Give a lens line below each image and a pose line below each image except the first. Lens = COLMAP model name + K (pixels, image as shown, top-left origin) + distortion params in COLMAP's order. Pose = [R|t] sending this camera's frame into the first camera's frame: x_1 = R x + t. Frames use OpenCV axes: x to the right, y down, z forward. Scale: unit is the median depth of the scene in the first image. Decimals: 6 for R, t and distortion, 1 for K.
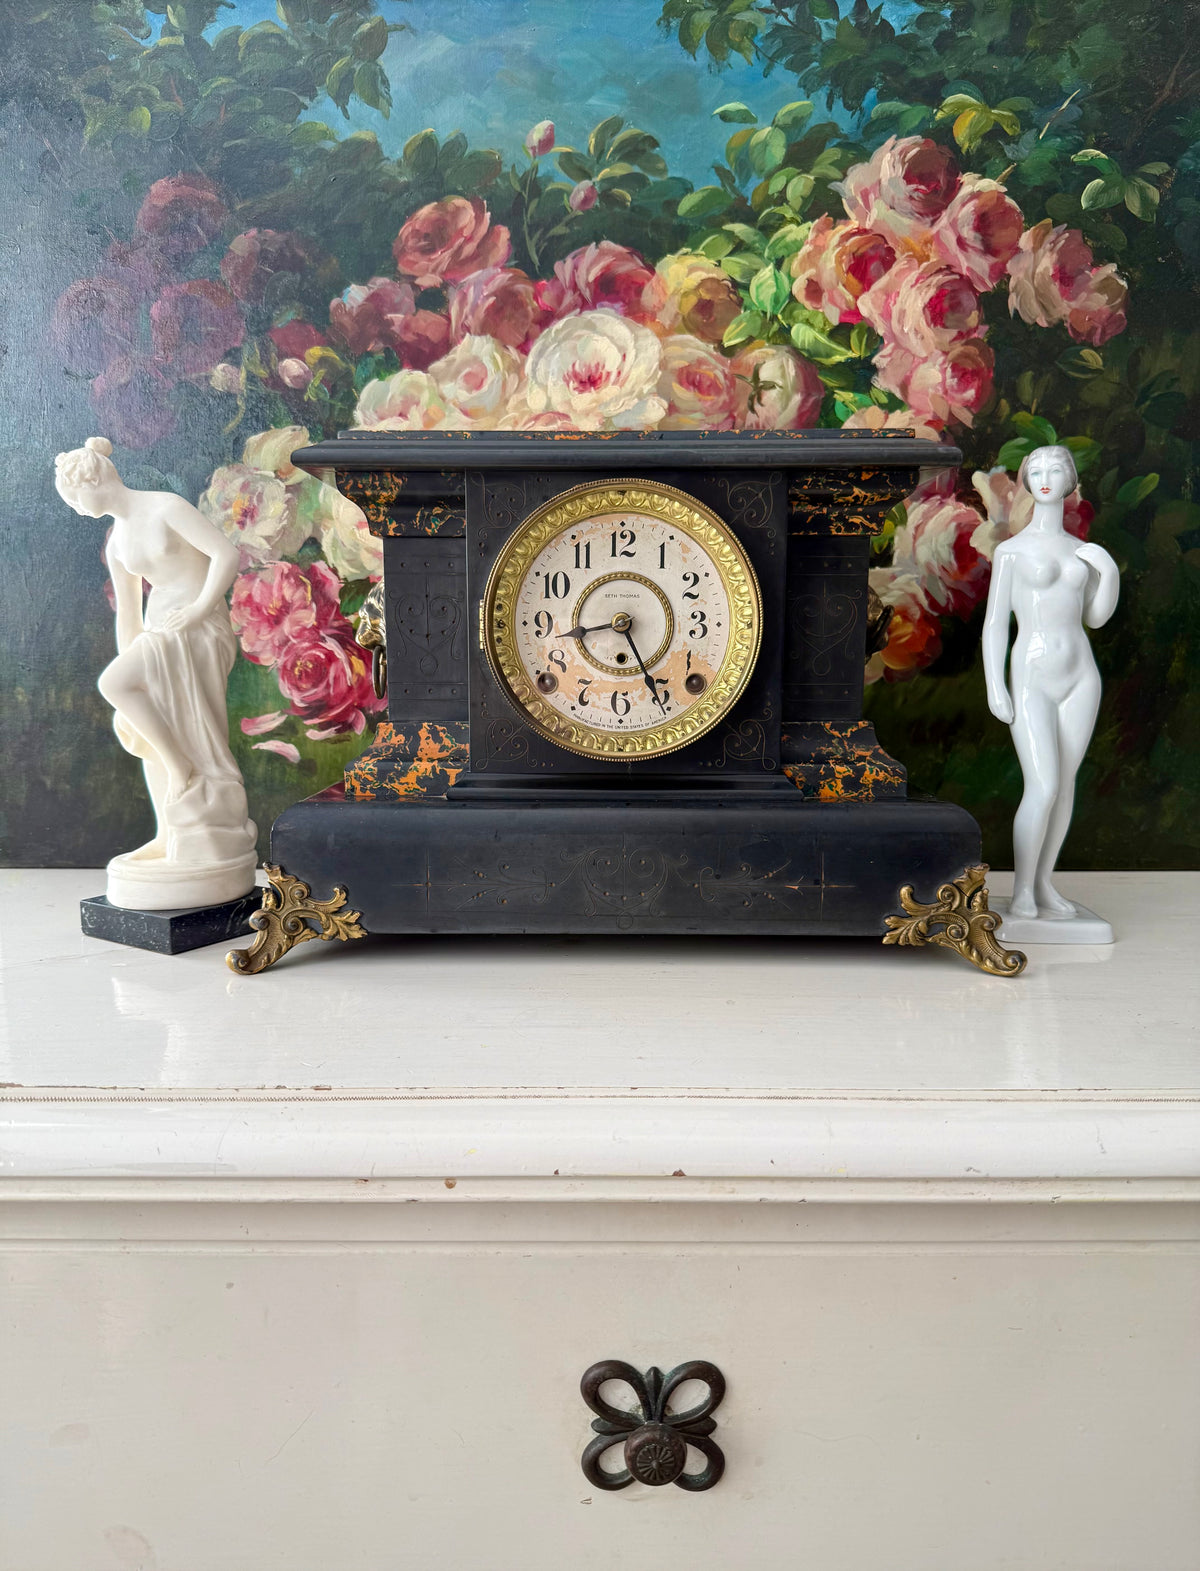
lens RADIAL K [[1123.2, 0, 603.7], [0, 1123.2, 756.4], [0, 0, 1]] dist [0.100450, -0.174907]
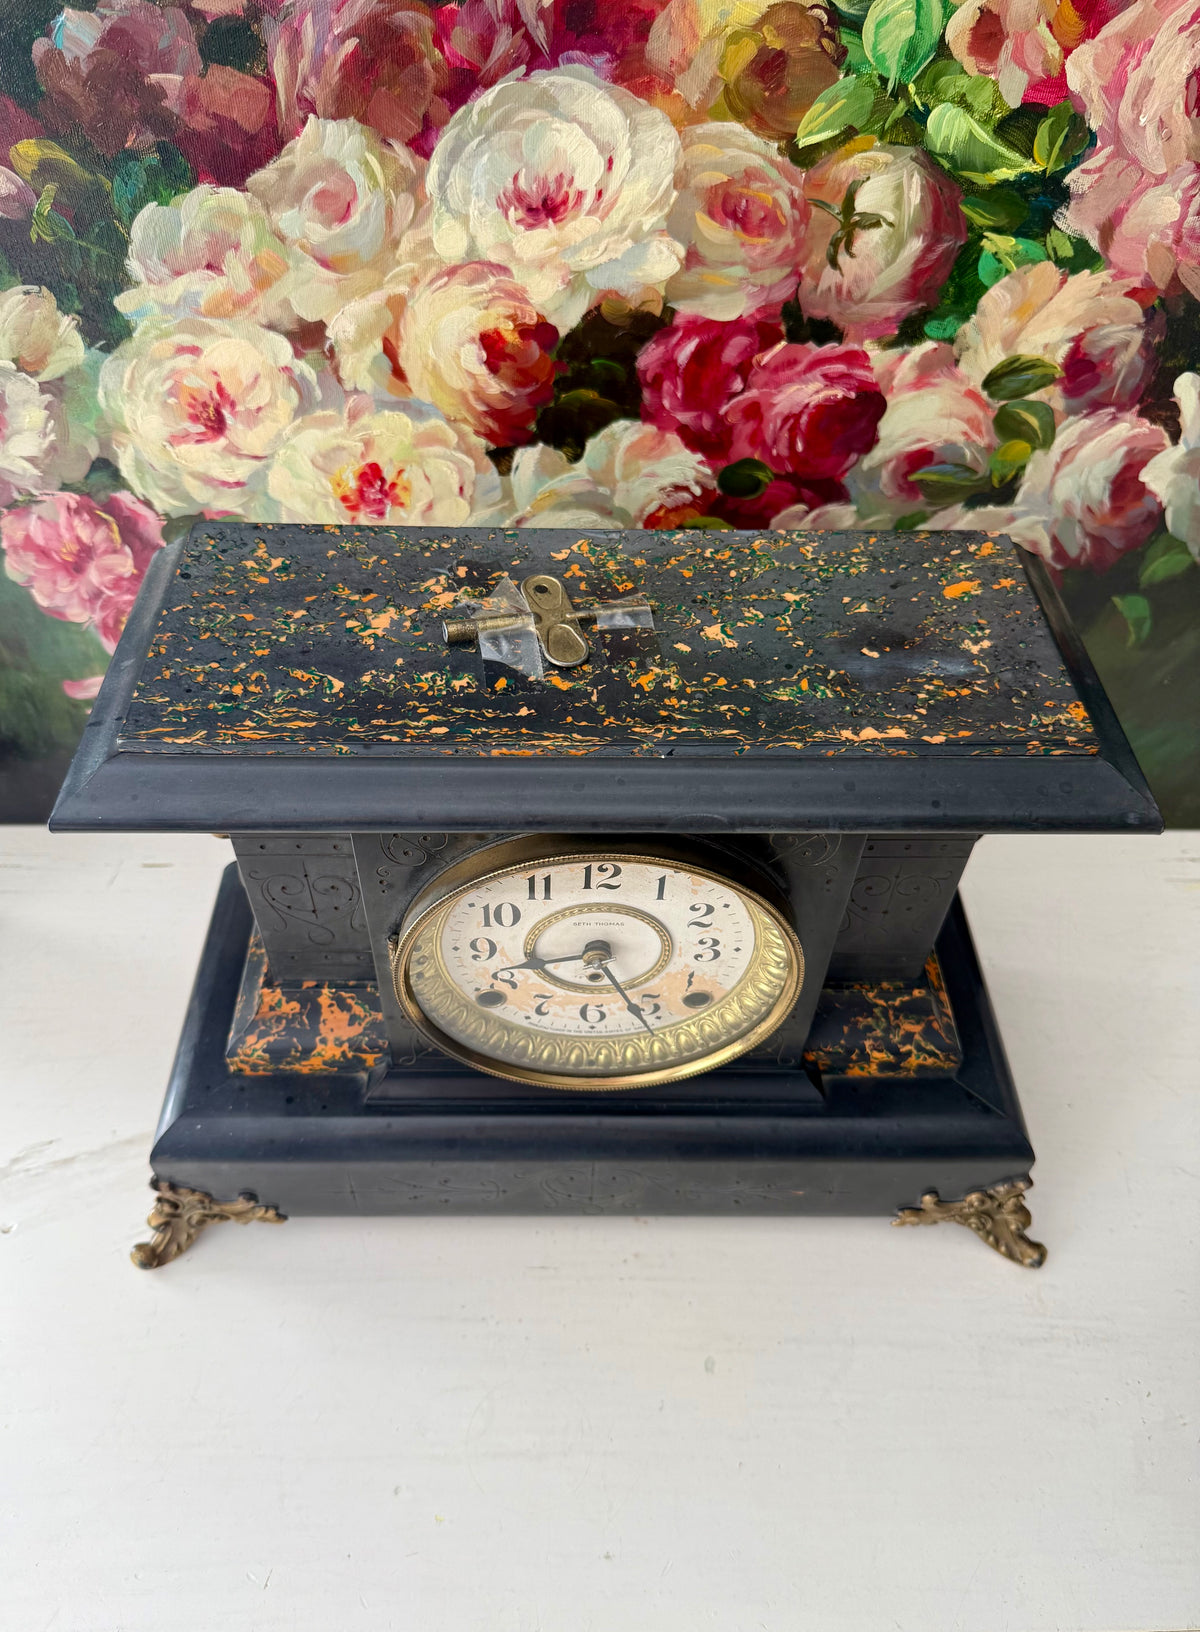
lens RADIAL K [[1233.8, 0, 579.9], [0, 1233.8, 812.1], [0, 0, 1]] dist [-0.009835, 0.007070]
pose [[0.999765, 0.001750, 0.021586, -0.008171], [-0.015534, 0.752457, 0.658458, -0.506902], [-0.015091, -0.658639, 0.752308, 0.362761]]
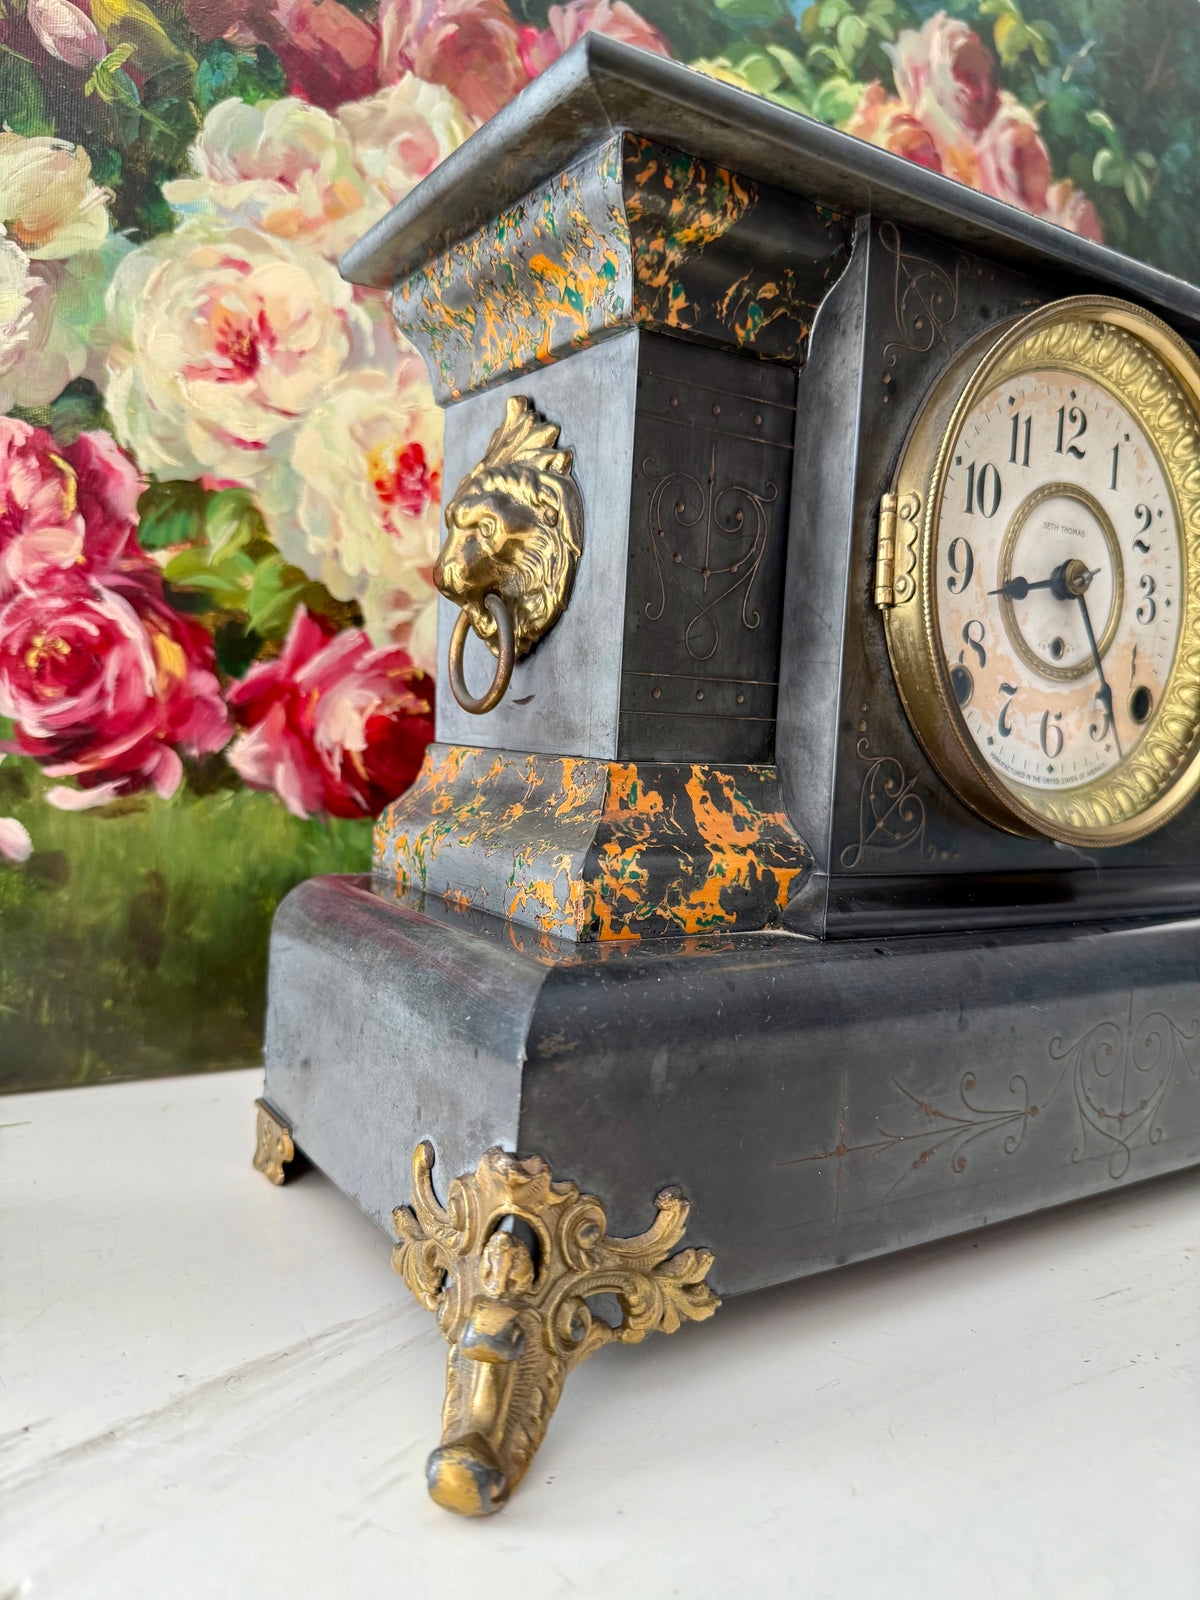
lens RADIAL K [[1156.9, 0, 589.1], [0, 1156.9, 778.1], [0, 0, 1]] dist [-0.008458, -0.000274]
pose [[0.847661, 0.017628, 0.530246, -0.337014], [0.009092, 0.998818, -0.047741, -0.002906], [-0.530461, 0.045289, 0.846499, 0.497854]]
